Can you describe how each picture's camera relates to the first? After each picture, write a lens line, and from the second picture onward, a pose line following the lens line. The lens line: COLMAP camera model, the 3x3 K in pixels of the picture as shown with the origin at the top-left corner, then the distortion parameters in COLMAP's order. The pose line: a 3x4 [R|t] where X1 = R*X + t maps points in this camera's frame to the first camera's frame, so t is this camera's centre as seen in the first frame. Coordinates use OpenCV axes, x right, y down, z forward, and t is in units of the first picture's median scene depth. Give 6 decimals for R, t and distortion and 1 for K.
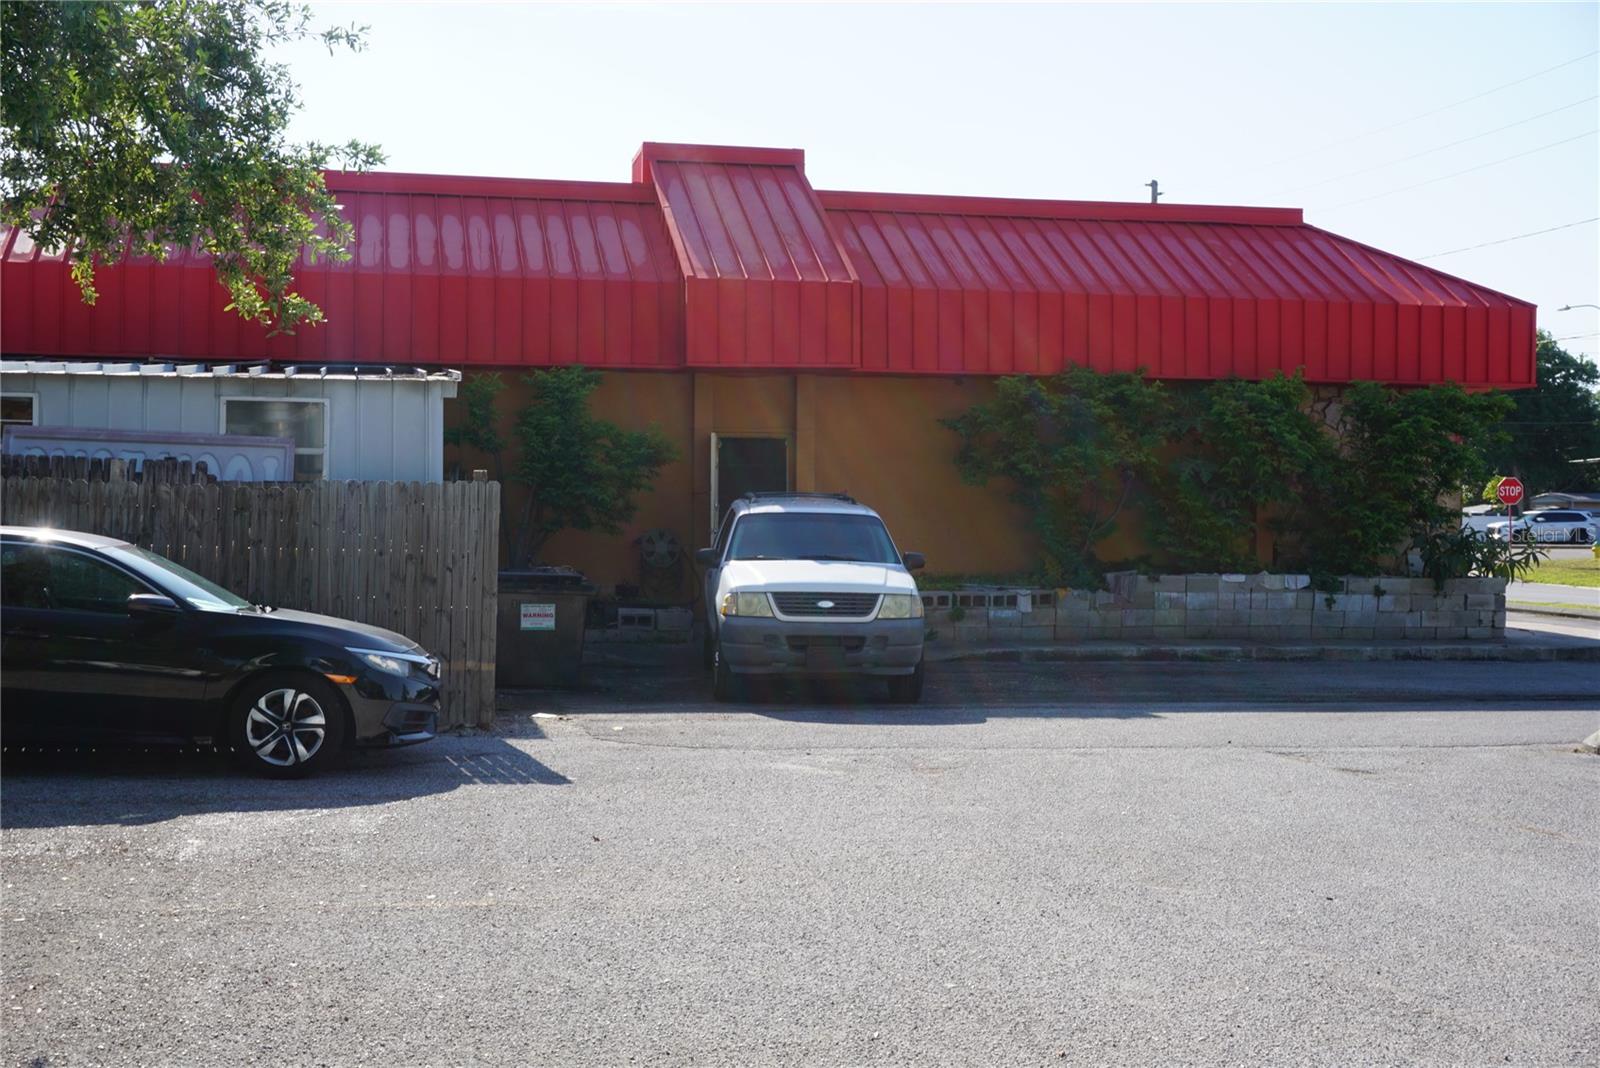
lens RADIAL K [[1980.9, 0, 797.6], [0, 1980.9, 535.2], [0, 0, 1]] dist [-0.002559, 0.000000]
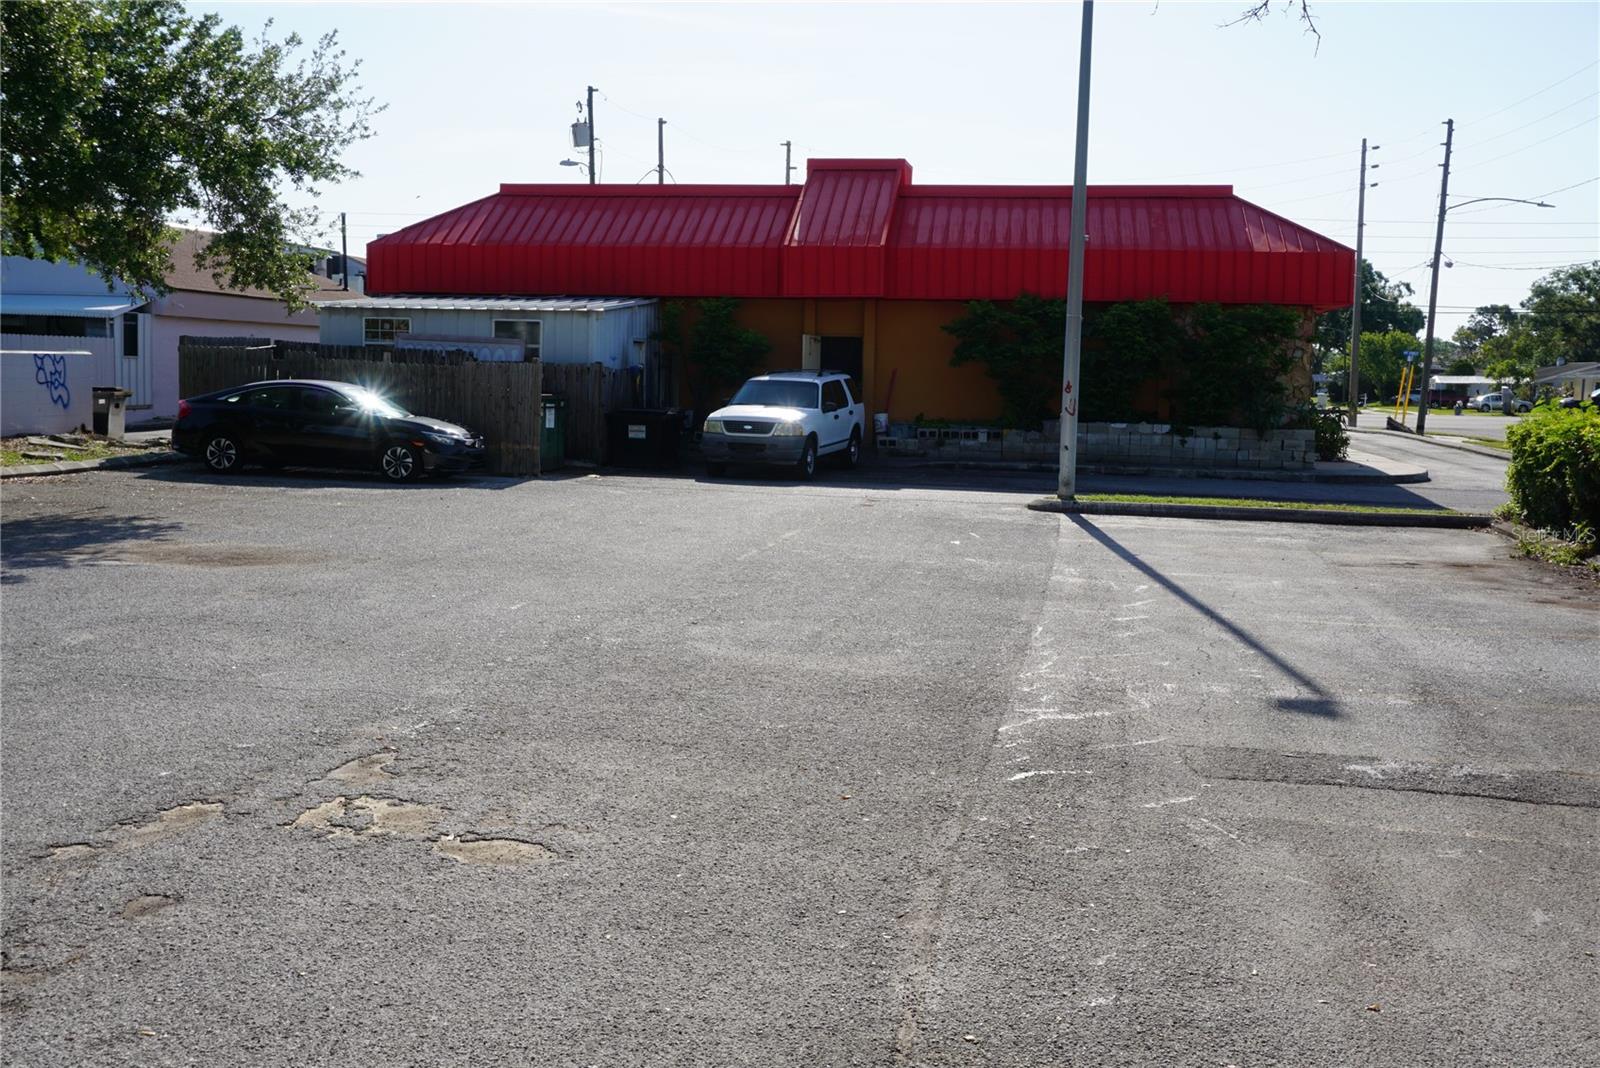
lens RADIAL K [[1651.6, 0, 802.4], [0, 1651.6, 531.7], [0, 0, 1]] dist [0.044041, 0.000000]
pose [[0.938620, 0.045432, -0.341947, 0.452638], [-0.018502, 0.996493, 0.081610, 0.002395], [0.344455, -0.070274, 0.936169, -0.375119]]
